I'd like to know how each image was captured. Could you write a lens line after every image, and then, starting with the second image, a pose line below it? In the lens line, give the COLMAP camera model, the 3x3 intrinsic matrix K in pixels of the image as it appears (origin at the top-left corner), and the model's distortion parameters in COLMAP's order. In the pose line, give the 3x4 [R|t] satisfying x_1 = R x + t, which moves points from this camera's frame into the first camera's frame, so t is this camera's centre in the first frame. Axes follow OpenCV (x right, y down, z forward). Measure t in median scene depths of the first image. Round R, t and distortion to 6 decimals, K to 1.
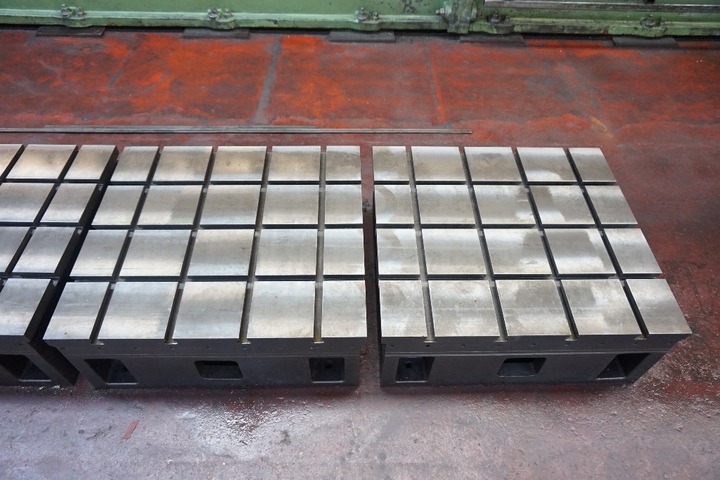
lens RADIAL K [[491.7, 0, 360.0], [0, 491.7, 240.0], [0, 0, 1]] dist [-0.041161, 0.033598]
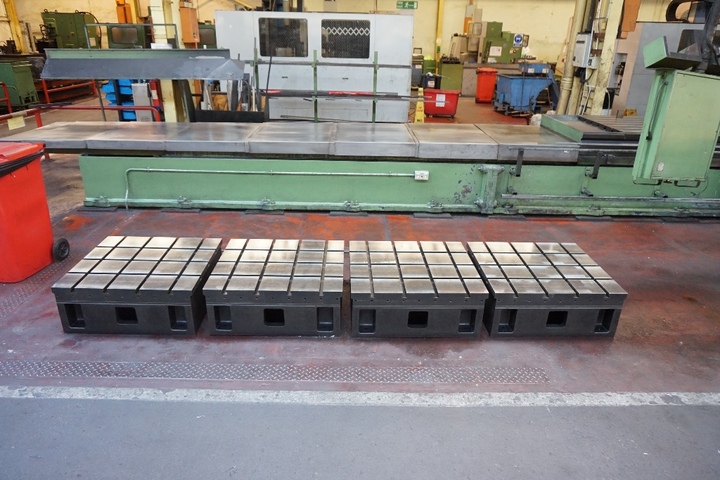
lens RADIAL K [[491.7, 0, 360.0], [0, 491.7, 240.0], [0, 0, 1]] dist [-0.041161, 0.033598]
pose [[0.999928, -0.000619, 0.011978, -0.277613], [0.005904, 0.894695, -0.446639, 0.445311], [-0.010440, 0.446678, 0.894634, -0.528223]]
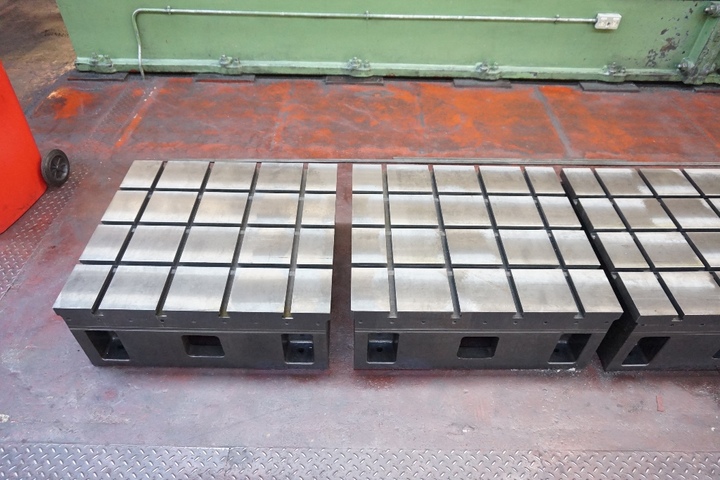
lens RADIAL K [[491.7, 0, 360.0], [0, 491.7, 240.0], [0, 0, 1]] dist [-0.041161, 0.033598]
pose [[0.999996, 0.000984, -0.002673, -0.580632], [-0.001275, 0.993781, -0.111345, 0.067058], [0.002547, 0.111347, 0.993778, -0.092705]]
